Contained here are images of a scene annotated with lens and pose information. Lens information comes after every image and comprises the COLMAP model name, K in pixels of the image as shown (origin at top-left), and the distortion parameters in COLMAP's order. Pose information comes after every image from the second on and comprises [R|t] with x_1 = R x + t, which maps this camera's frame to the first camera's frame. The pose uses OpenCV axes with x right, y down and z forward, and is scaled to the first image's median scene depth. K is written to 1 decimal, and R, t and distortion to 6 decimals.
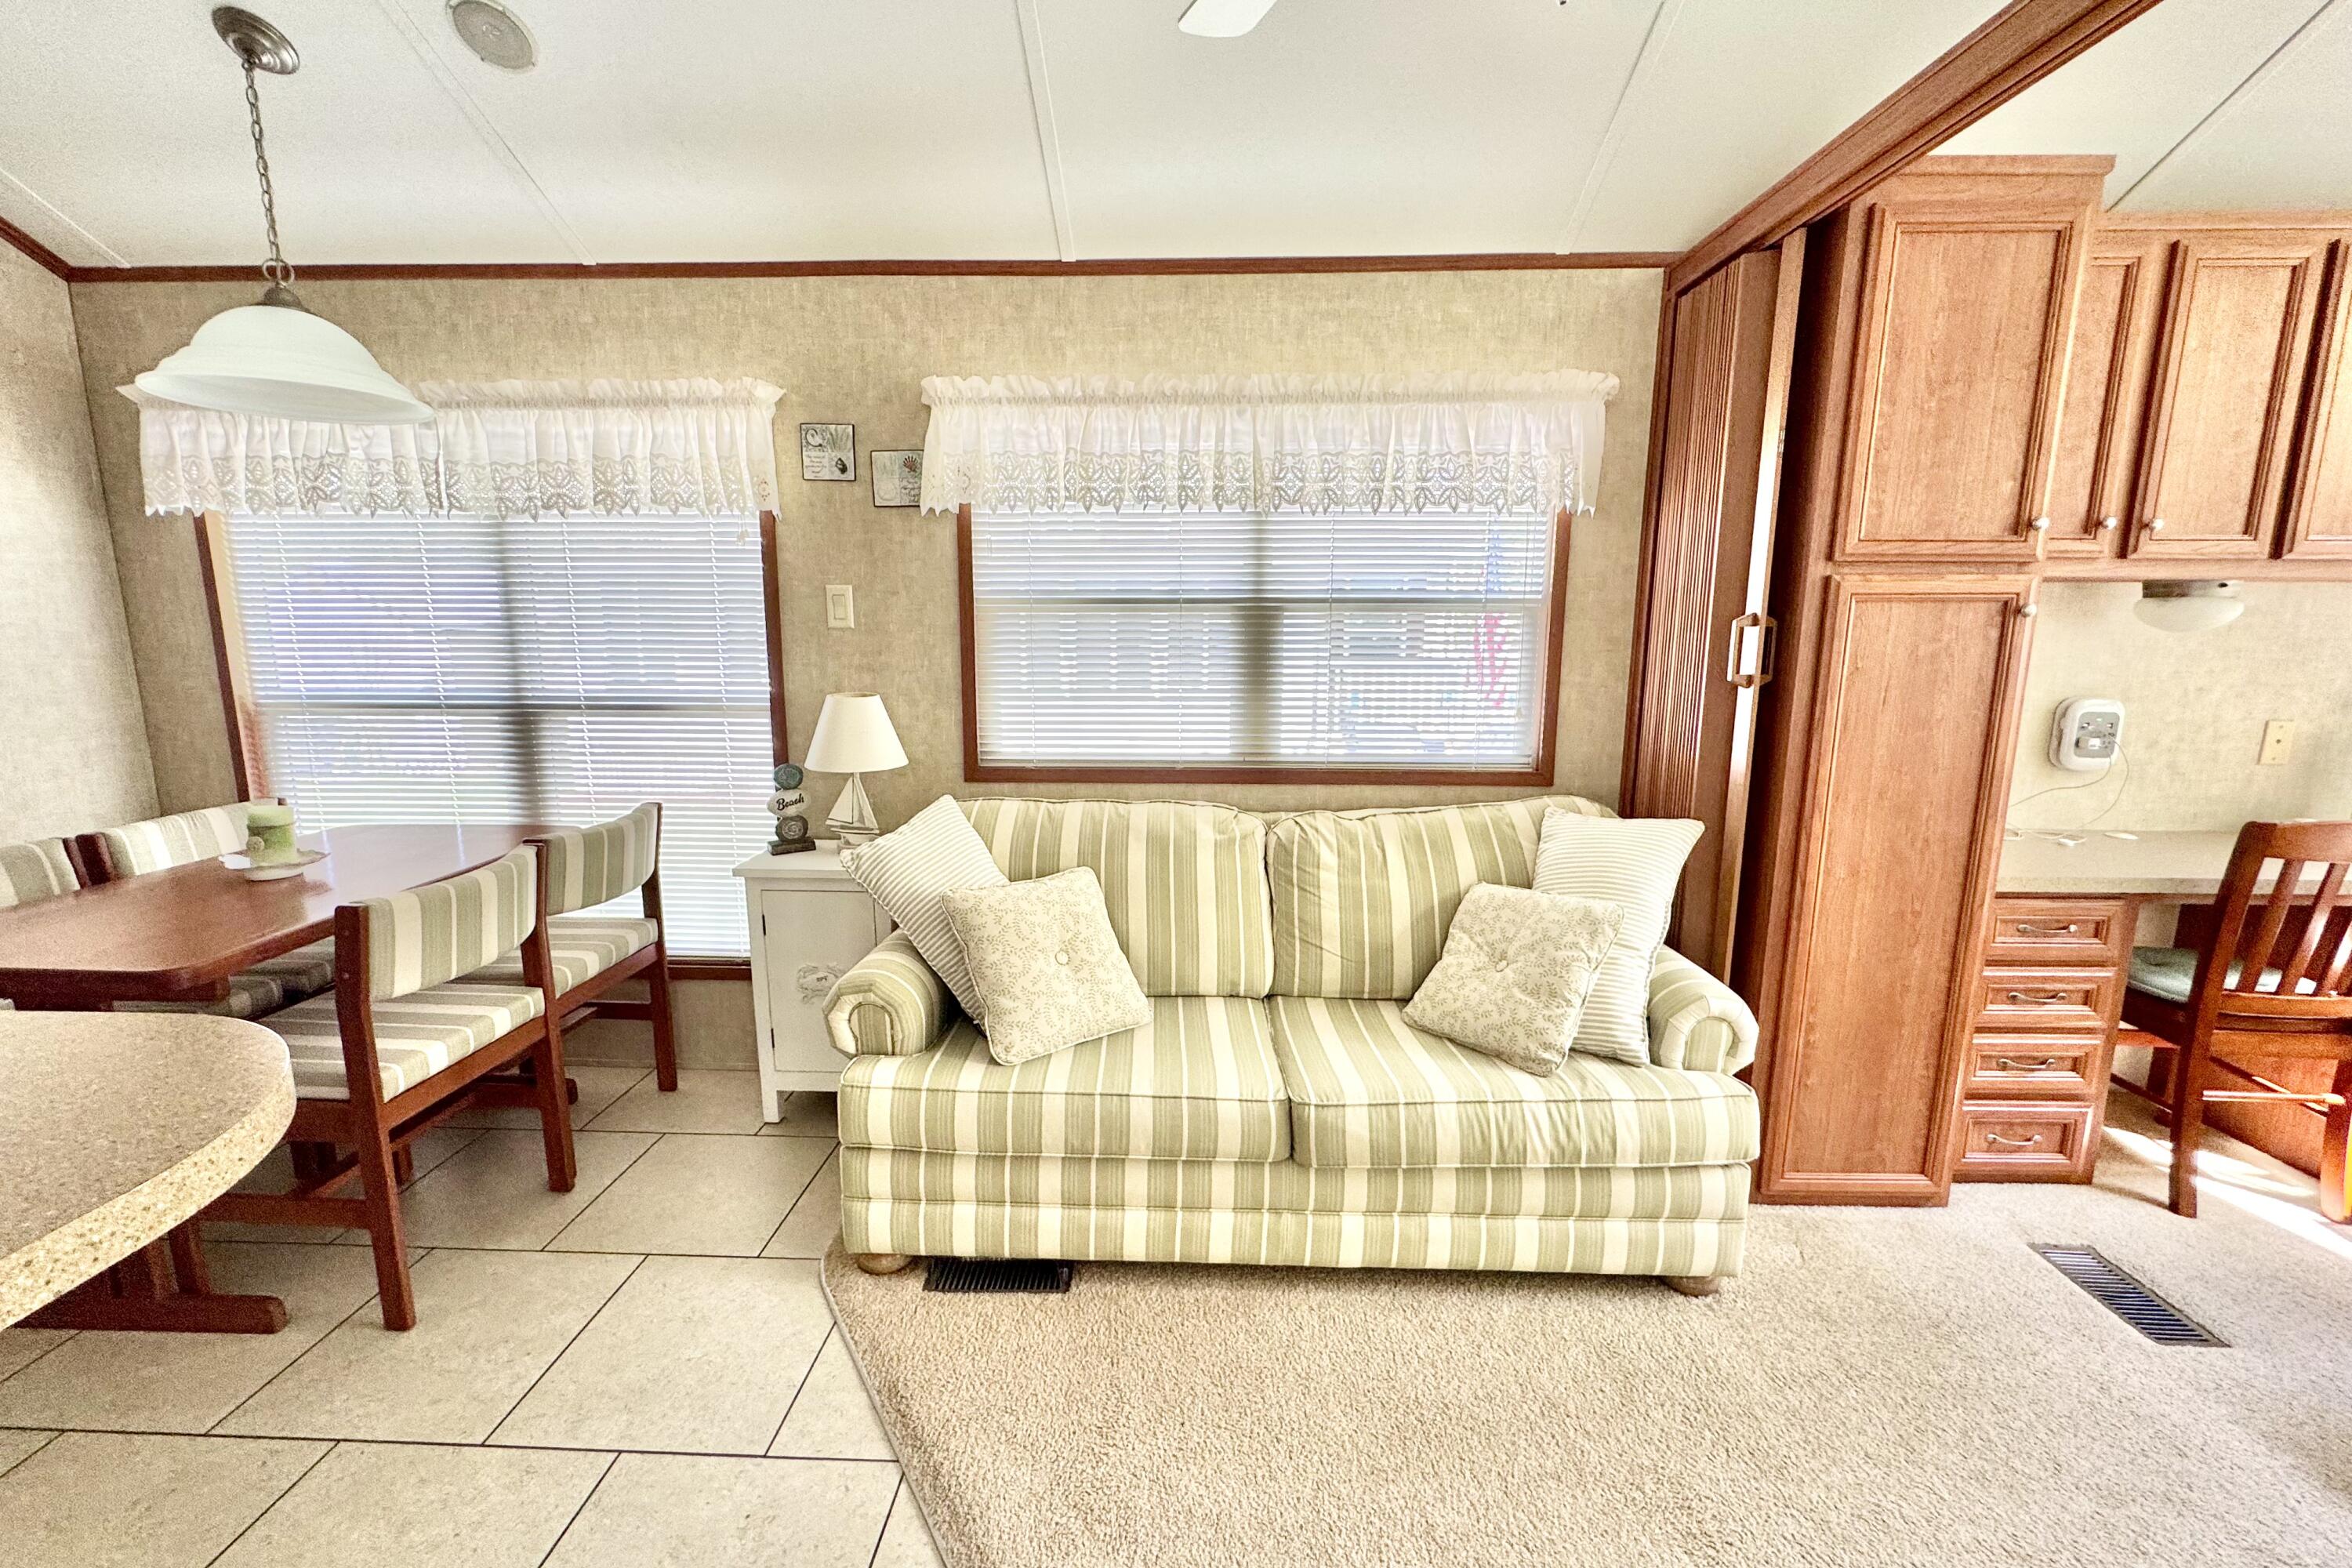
lens RADIAL K [[937.0, 0, 1177.0], [0, 937.0, 777.8], [0, 0, 1]] dist [-0.002910, 0.000742]
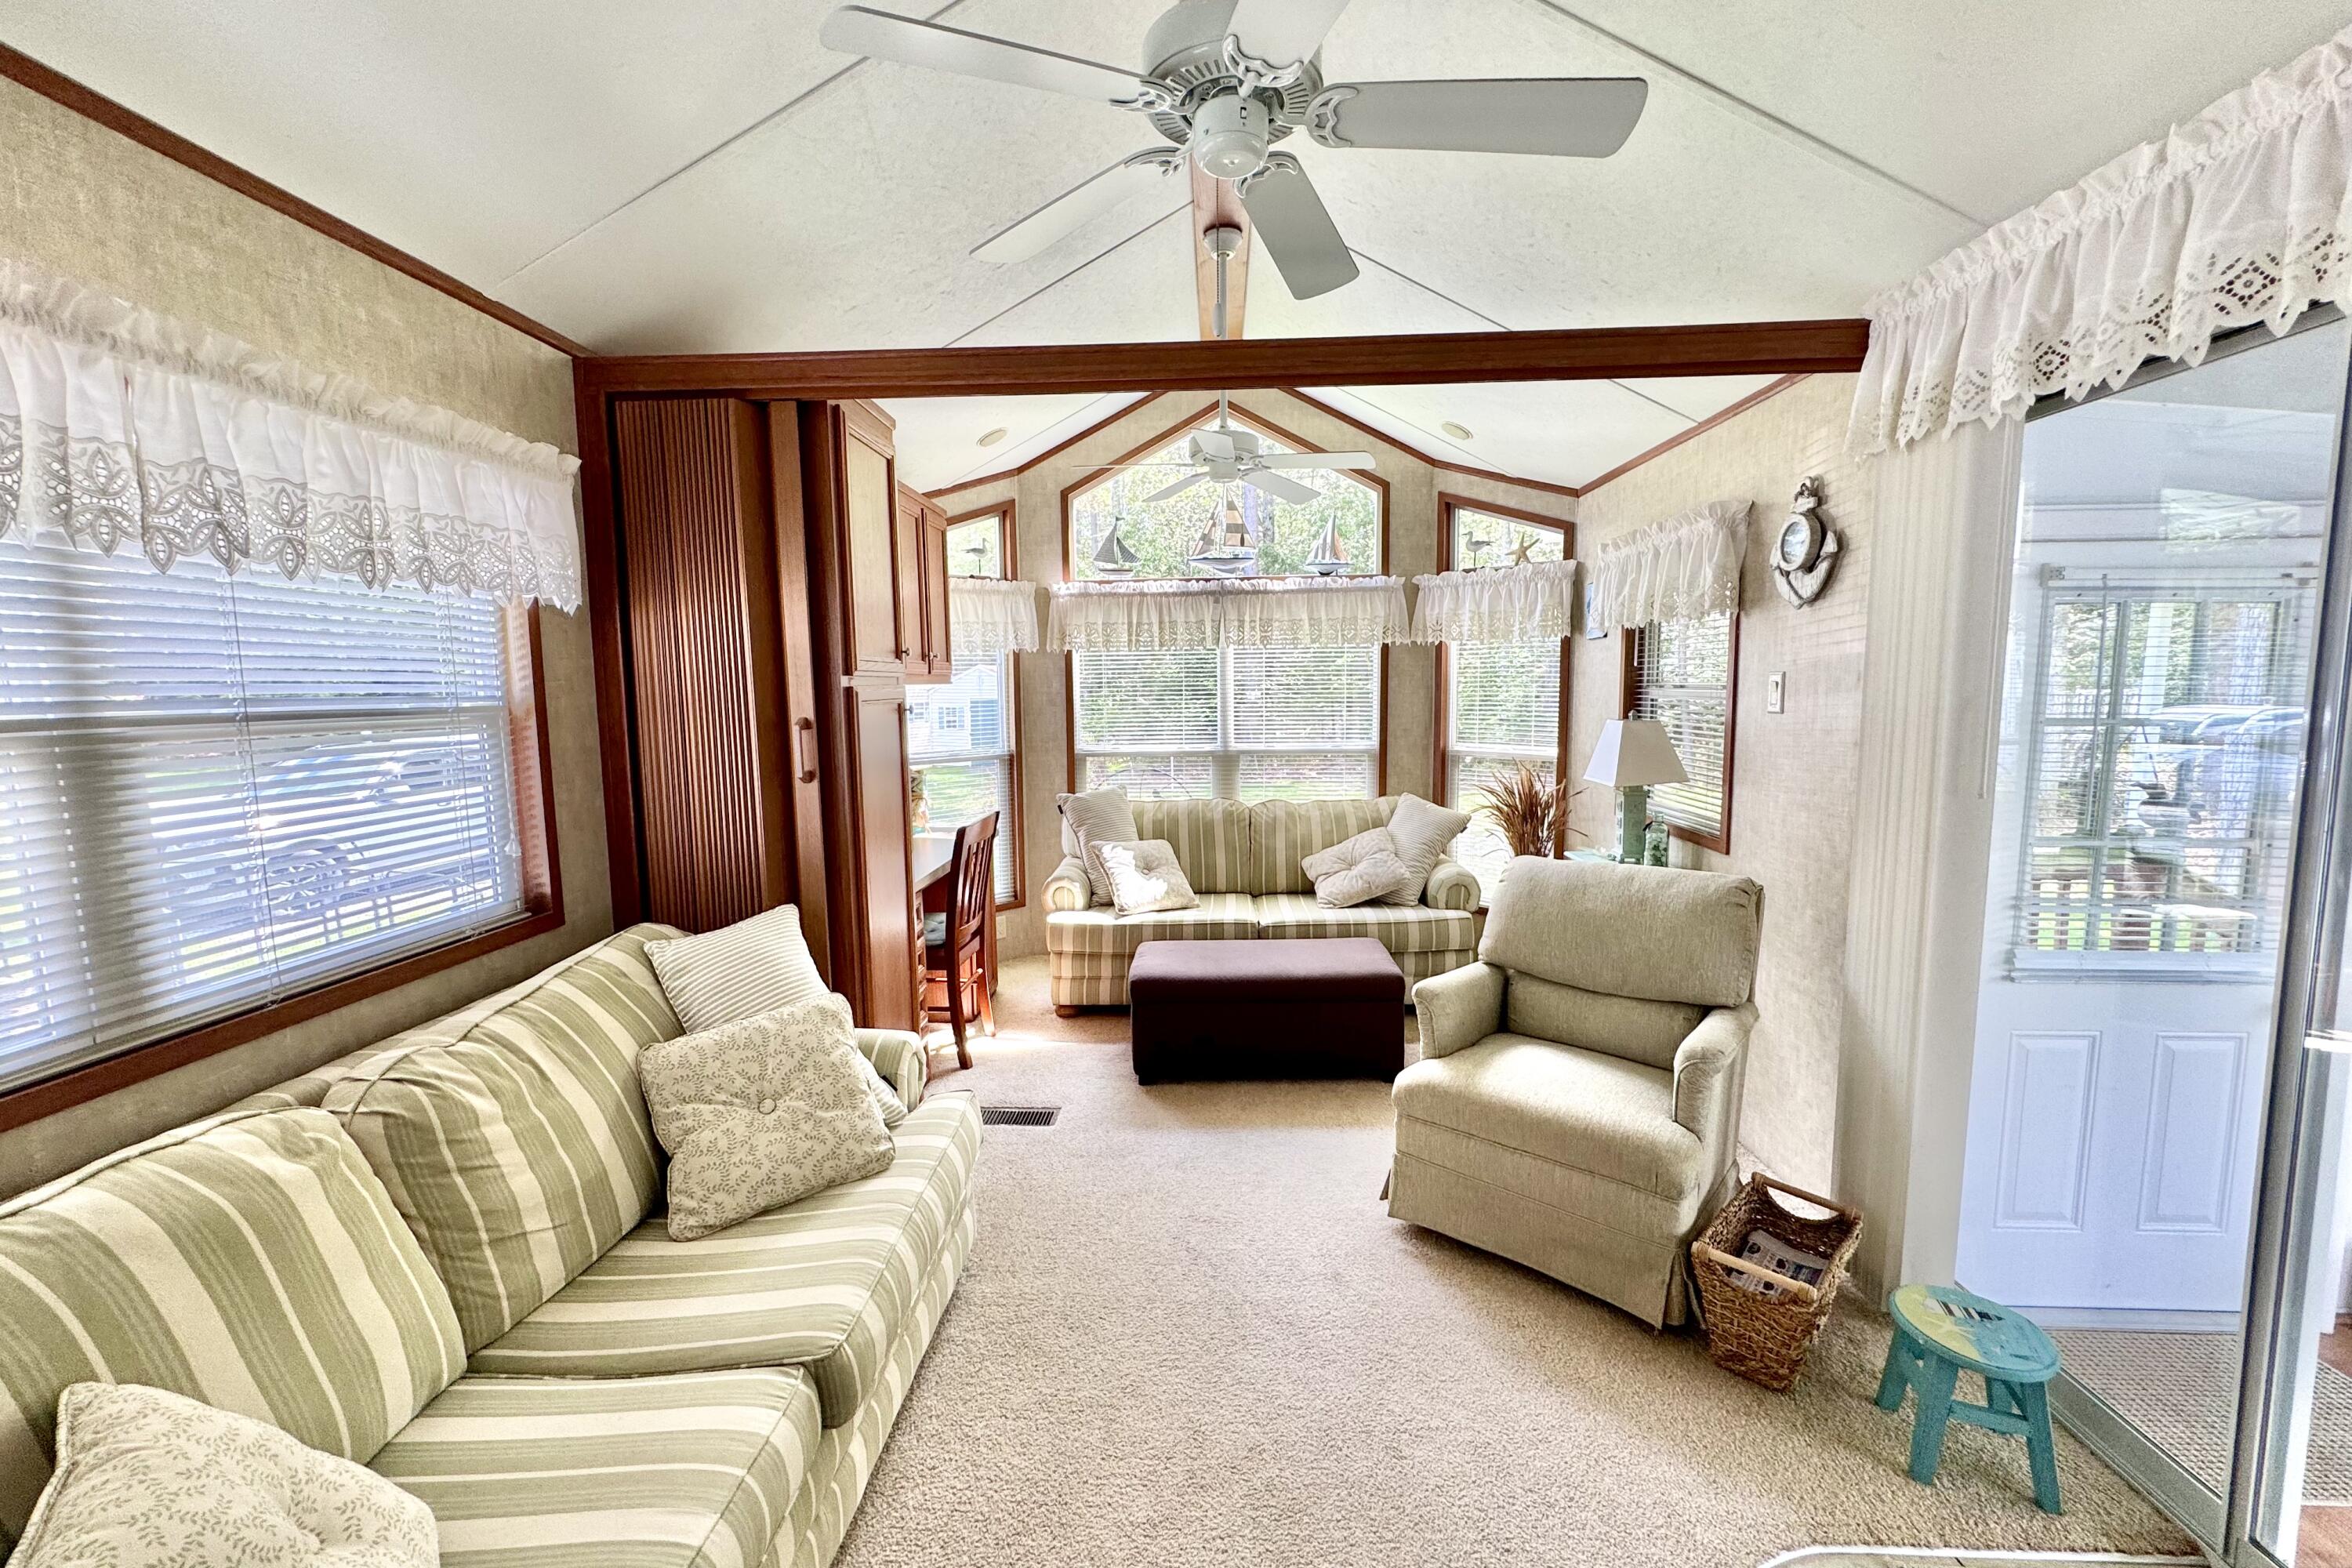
lens RADIAL K [[937.0, 0, 1177.0], [0, 937.0, 777.8], [0, 0, 1]] dist [-0.002910, 0.000742]
pose [[0.009344, -0.103641, 0.994571, -0.480671], [0.177894, 0.978921, 0.100339, -0.123813], [-0.984005, 0.175990, 0.027584, 0.475890]]
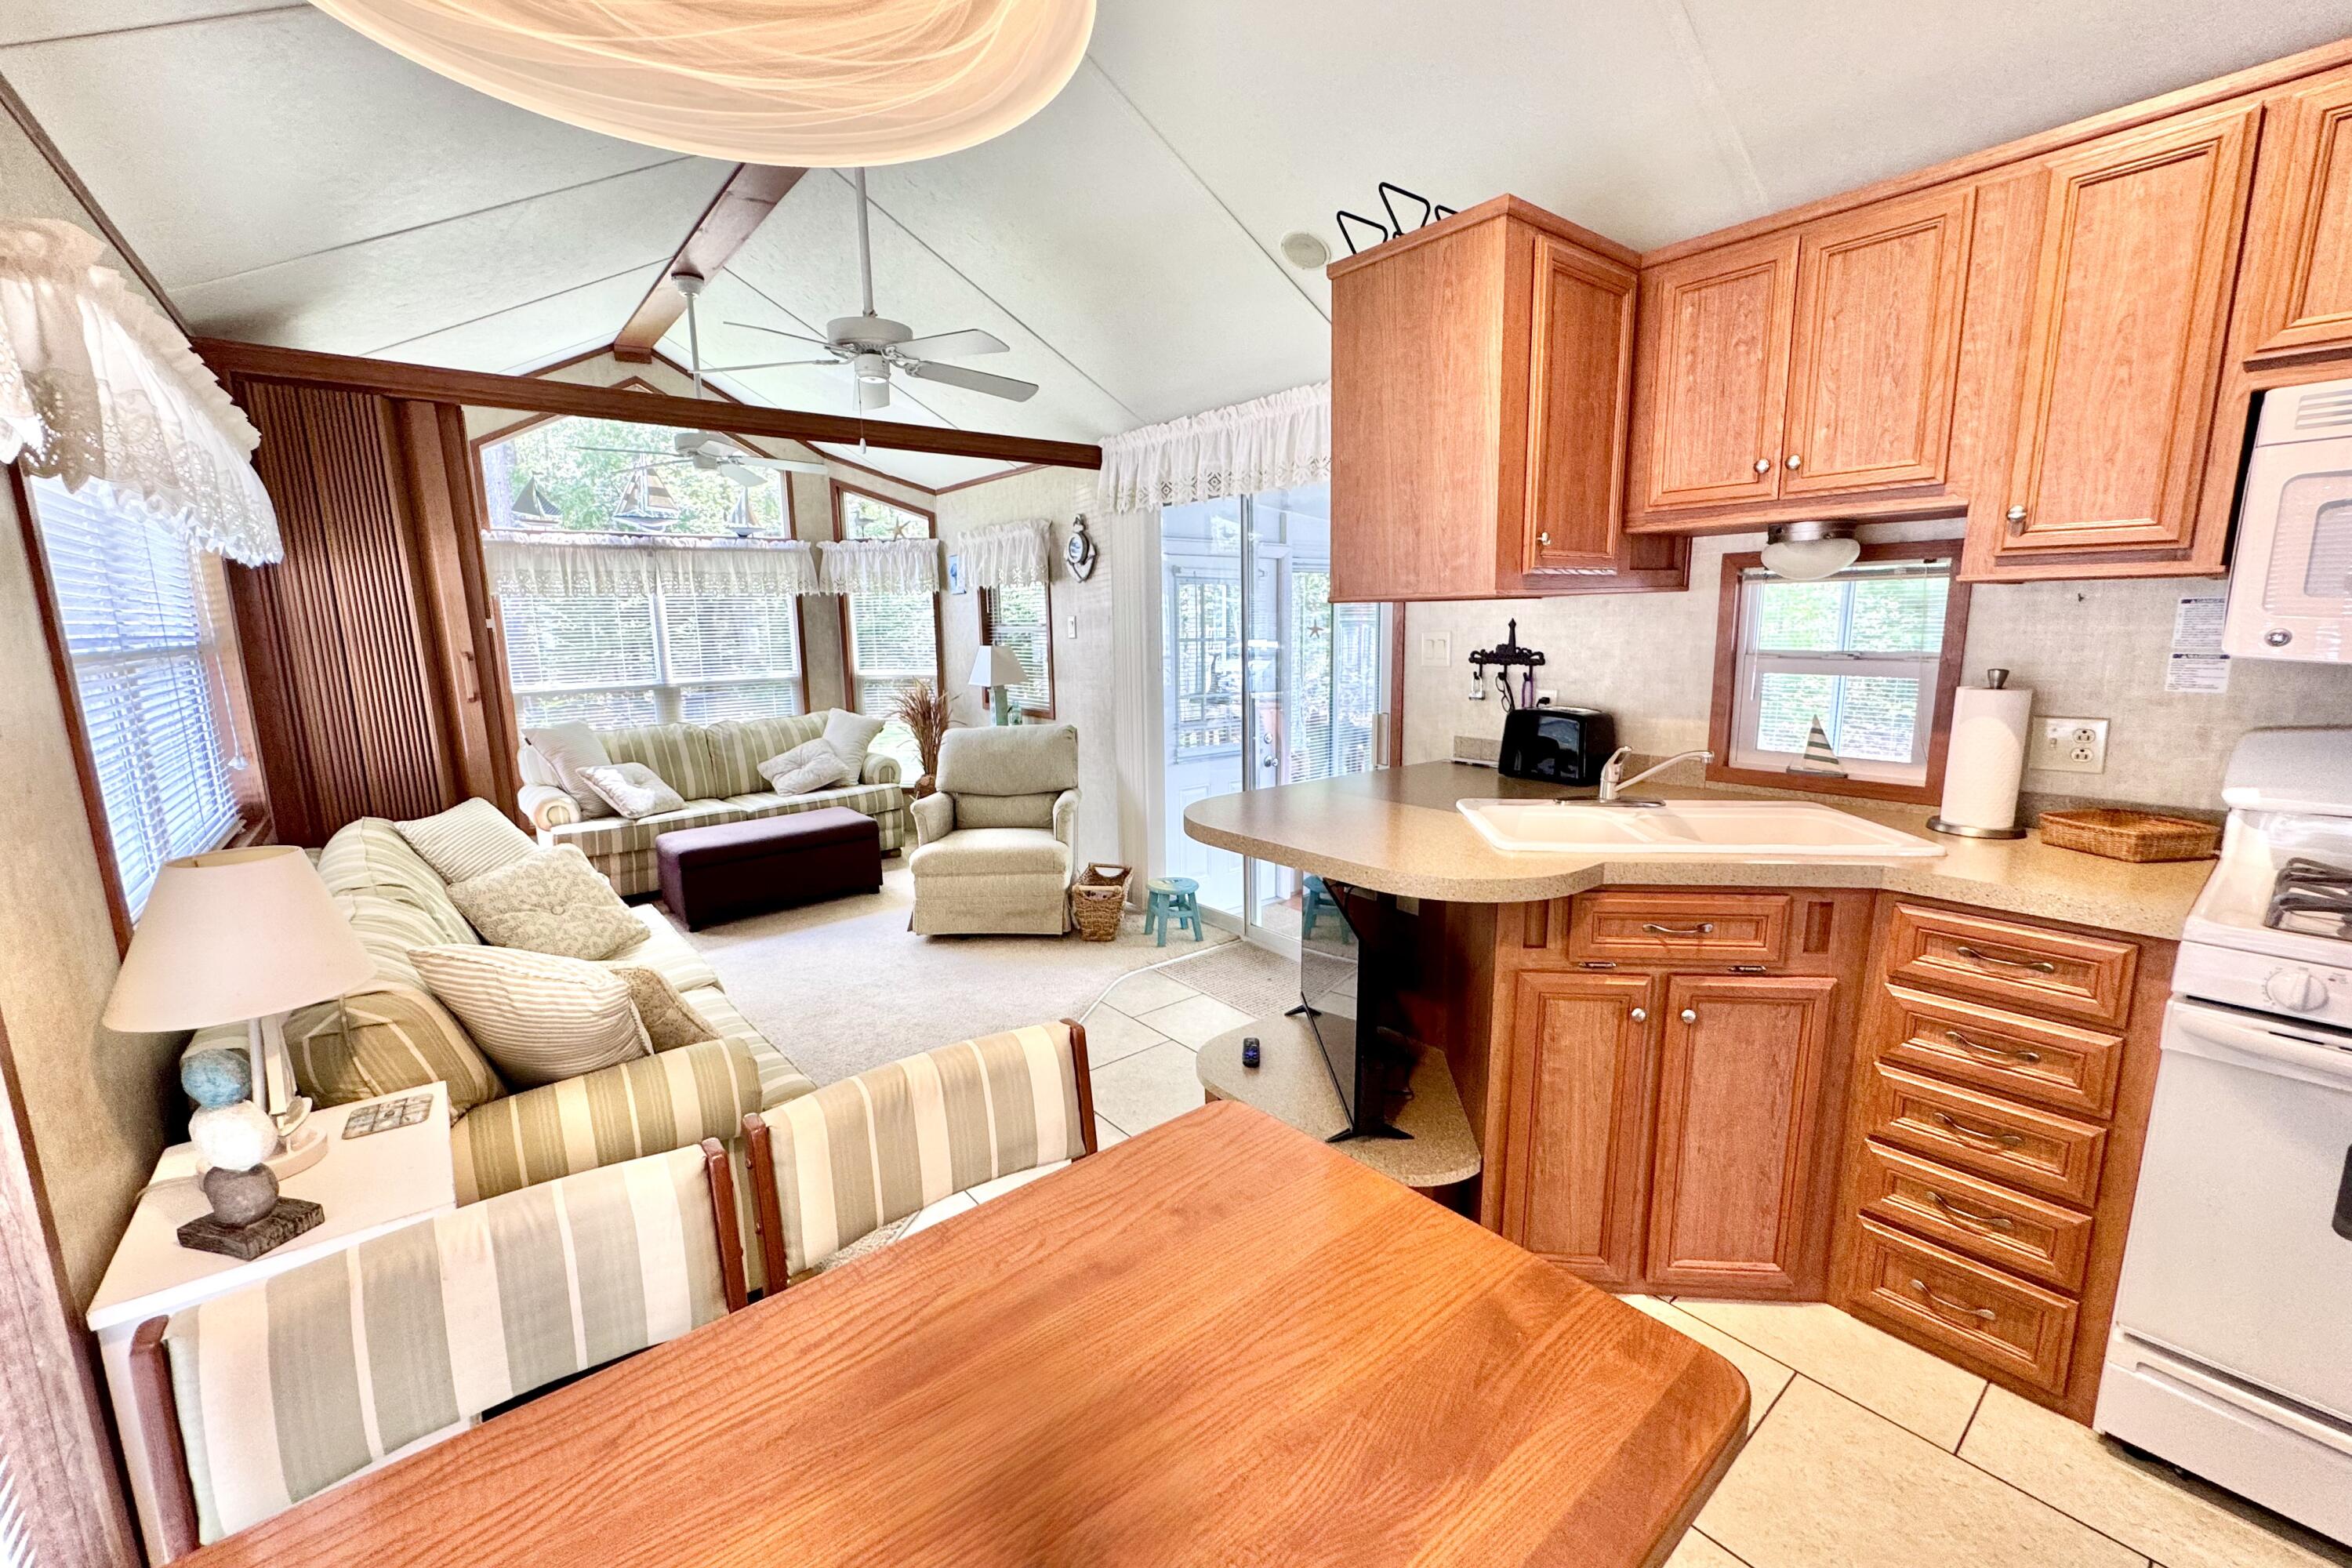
lens RADIAL K [[937.0, 0, 1177.0], [0, 937.0, 777.8], [0, 0, 1]] dist [-0.002910, 0.000742]
pose [[-0.660859, -0.119828, 0.740882, -1.133915], [0.138995, 0.950553, 0.277721, -0.218125], [-0.737527, 0.286513, -0.611526, 1.018193]]
